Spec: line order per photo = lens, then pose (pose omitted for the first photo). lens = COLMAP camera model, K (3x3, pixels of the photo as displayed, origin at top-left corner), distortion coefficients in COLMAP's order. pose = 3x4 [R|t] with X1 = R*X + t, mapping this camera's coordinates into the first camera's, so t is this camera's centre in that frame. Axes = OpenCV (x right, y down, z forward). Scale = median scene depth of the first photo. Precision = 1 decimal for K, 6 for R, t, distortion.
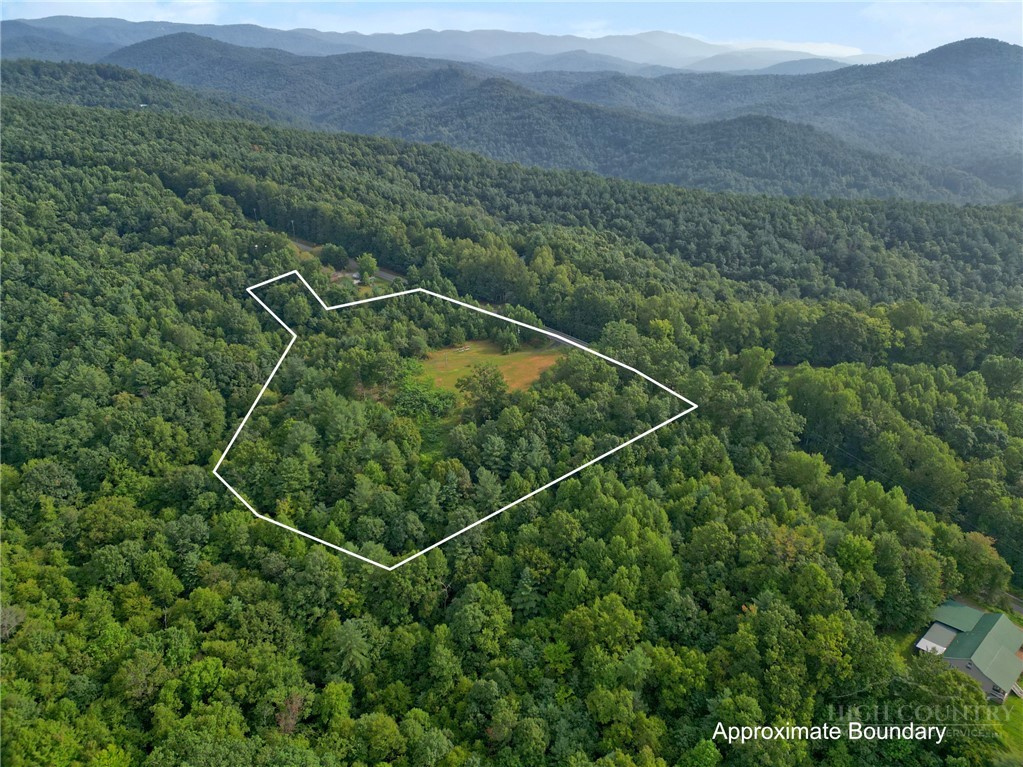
lens RADIAL K [[710.2, 0, 510.2], [0, 710.2, 384.0], [0, 0, 1]] dist [0.006978, -0.000882]
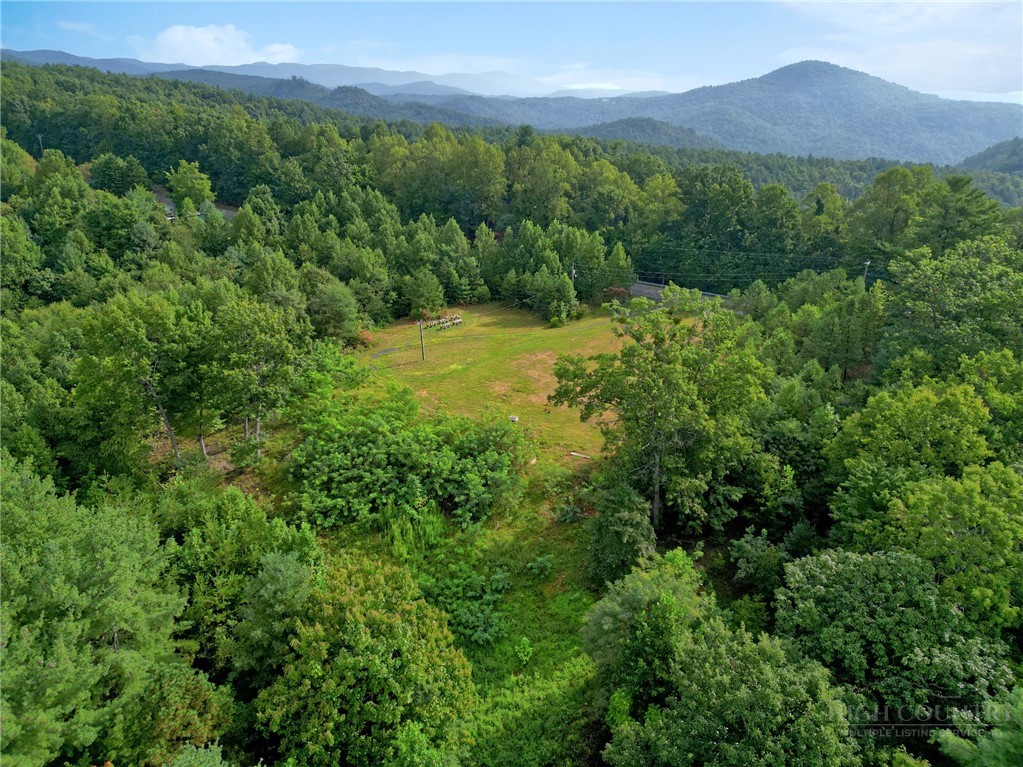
lens RADIAL K [[710.2, 0, 514.0], [0, 710.2, 383.2], [0, 0, 1]] dist [0.006978, -0.000882]
pose [[0.977896, -0.068760, 0.197462, -0.113212], [0.078979, 0.995890, -0.044343, 0.006467], [-0.193602, 0.058959, 0.979307, 0.614886]]
